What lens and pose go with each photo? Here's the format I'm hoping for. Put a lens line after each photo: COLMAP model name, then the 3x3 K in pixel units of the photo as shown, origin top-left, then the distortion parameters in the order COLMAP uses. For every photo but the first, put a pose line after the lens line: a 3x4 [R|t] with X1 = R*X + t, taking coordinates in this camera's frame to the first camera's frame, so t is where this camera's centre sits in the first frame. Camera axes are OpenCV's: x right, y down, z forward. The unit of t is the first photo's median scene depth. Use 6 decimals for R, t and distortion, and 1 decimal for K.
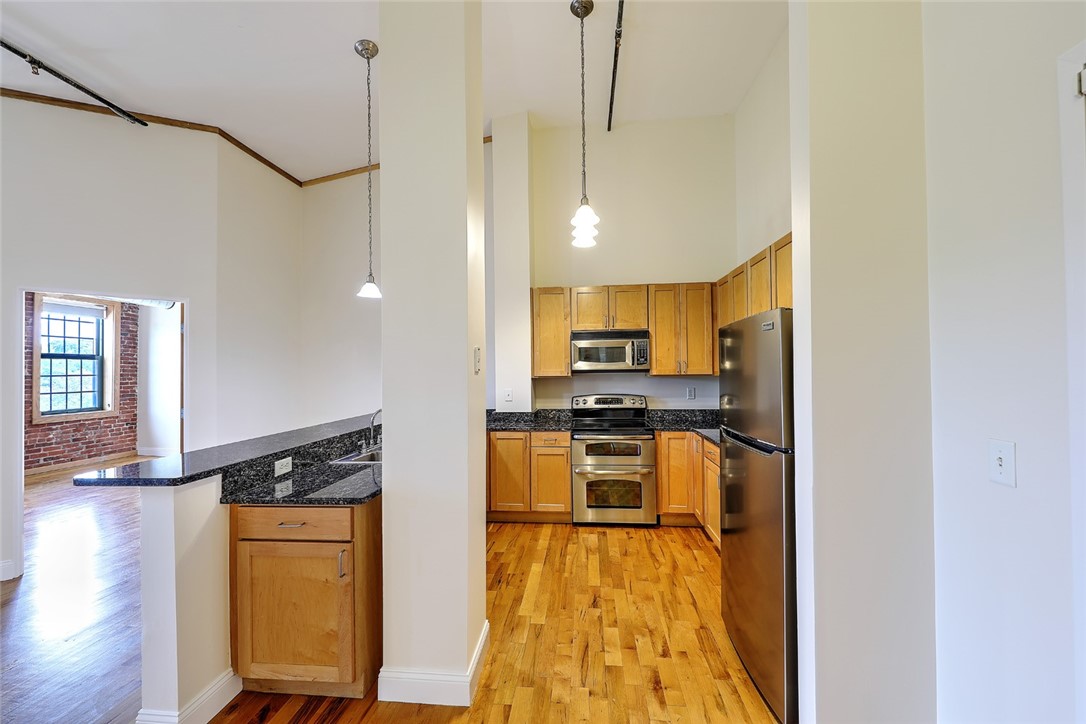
lens RADIAL K [[424.1, 0, 544.4], [0, 424.1, 364.8], [0, 0, 1]] dist [0.002227, 0.000052]
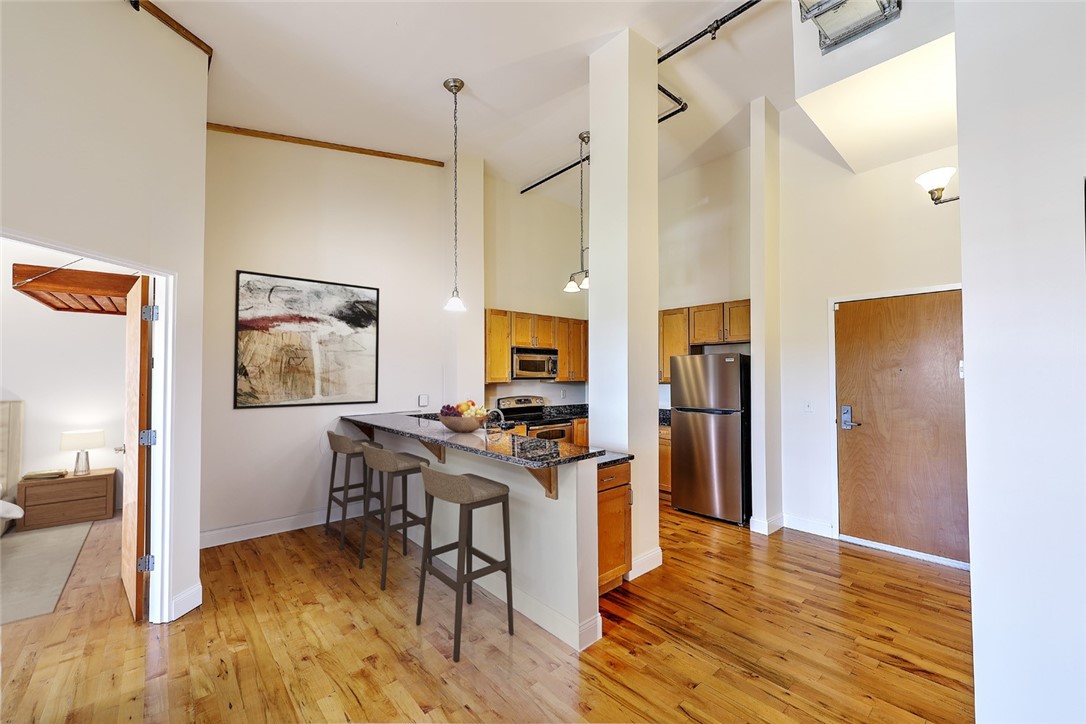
lens RADIAL K [[433.8, 0, 543.6], [0, 433.8, 364.6], [0, 0, 1]] dist [-0.001685, -0.000116]
pose [[0.679044, 0.026470, 0.733620, -0.822310], [-0.009859, 0.999588, -0.026941, 0.007566], [-0.734032, 0.011061, 0.679025, 0.051874]]
